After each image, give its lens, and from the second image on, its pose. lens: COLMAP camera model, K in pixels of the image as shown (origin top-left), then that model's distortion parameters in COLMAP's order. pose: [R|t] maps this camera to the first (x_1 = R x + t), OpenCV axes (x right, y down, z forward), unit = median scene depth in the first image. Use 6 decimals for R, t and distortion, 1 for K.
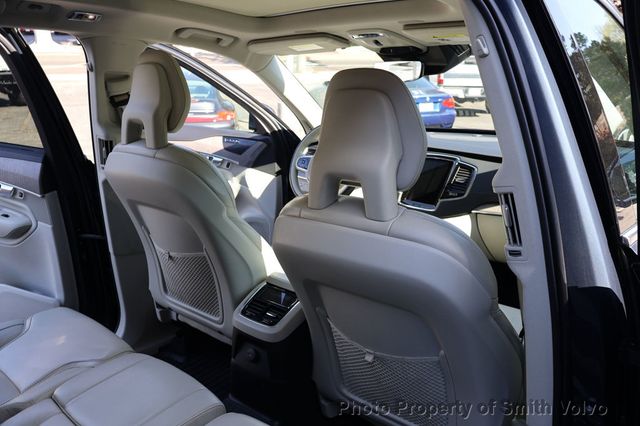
lens RADIAL K [[533.4, 0, 320.0], [0, 533.4, 213.0], [0, 0, 1]] dist [-0.005541, 0.003353]
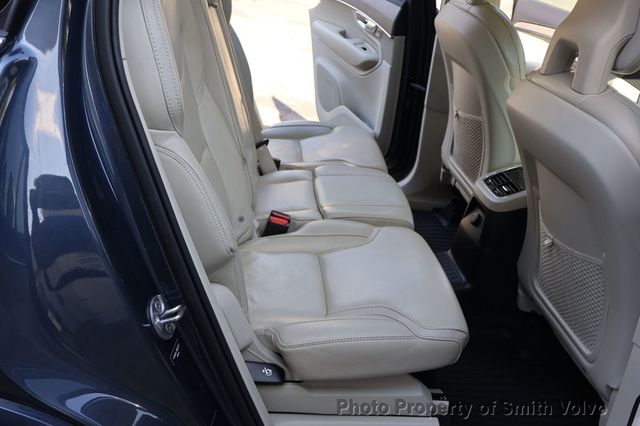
lens RADIAL K [[612.4, 0, 320.0], [0, 612.4, 213.0], [0, 0, 1]] dist [0.012818, 0.001378]
pose [[0.718409, 0.396712, -0.571409, 0.291951], [-0.319302, 0.917850, 0.235790, 0.059959], [0.618009, 0.013059, 0.786063, -0.118173]]
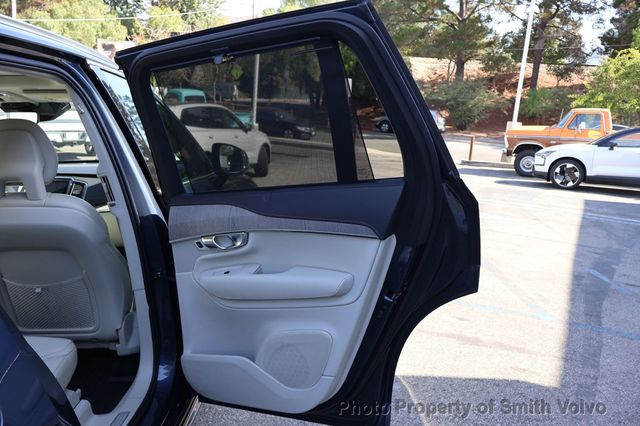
lens RADIAL K [[533.4, 0, 320.0], [0, 533.4, 213.0], [0, 0, 1]] dist [-0.005541, 0.003353]
pose [[0.758766, -0.117887, 0.640607, -0.190813], [0.168256, 0.985580, -0.017920, 0.146907], [-0.629257, 0.121383, 0.767660, -0.588988]]
